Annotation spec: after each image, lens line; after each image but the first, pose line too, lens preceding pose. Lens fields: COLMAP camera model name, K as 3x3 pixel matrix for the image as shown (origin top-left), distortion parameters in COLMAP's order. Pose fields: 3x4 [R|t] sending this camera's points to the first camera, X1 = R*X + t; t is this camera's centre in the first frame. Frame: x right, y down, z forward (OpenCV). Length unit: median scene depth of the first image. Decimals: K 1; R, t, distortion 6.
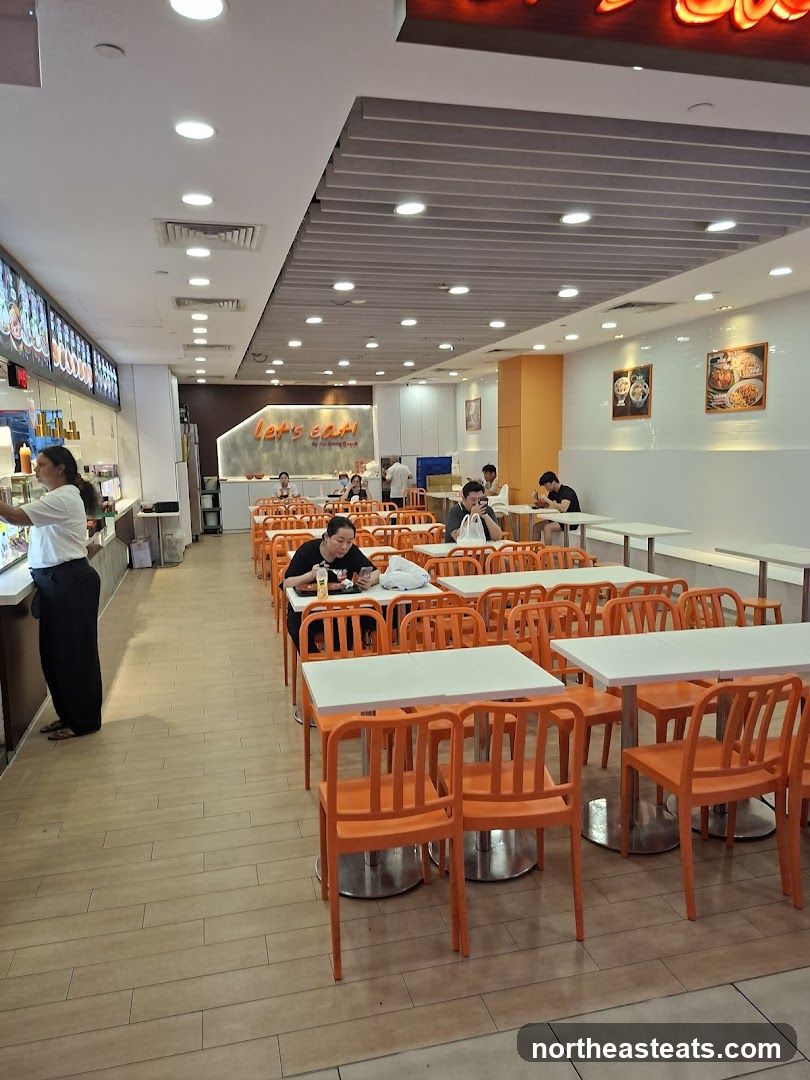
lens RADIAL K [[761.4, 0, 405.0], [0, 761.4, 540.0], [0, 0, 1]] dist [0.164023, -0.289207]
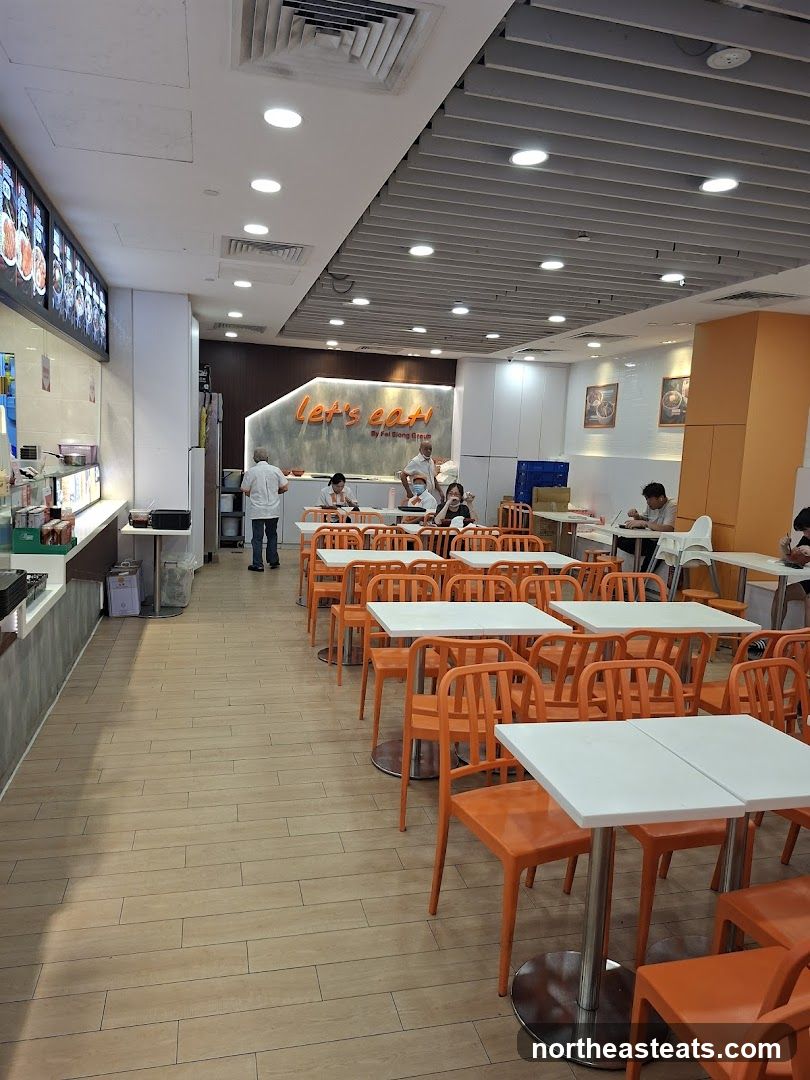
lens RADIAL K [[738.9, 0, 396.6], [0, 738.9, 527.5], [0, 0, 1]] dist [0.071958, -0.070992]
pose [[0.997824, 0.065912, -0.001847, -0.150926], [-0.065924, 0.997800, -0.006962, -0.052669], [0.001384, 0.007068, 0.999974, 0.481843]]
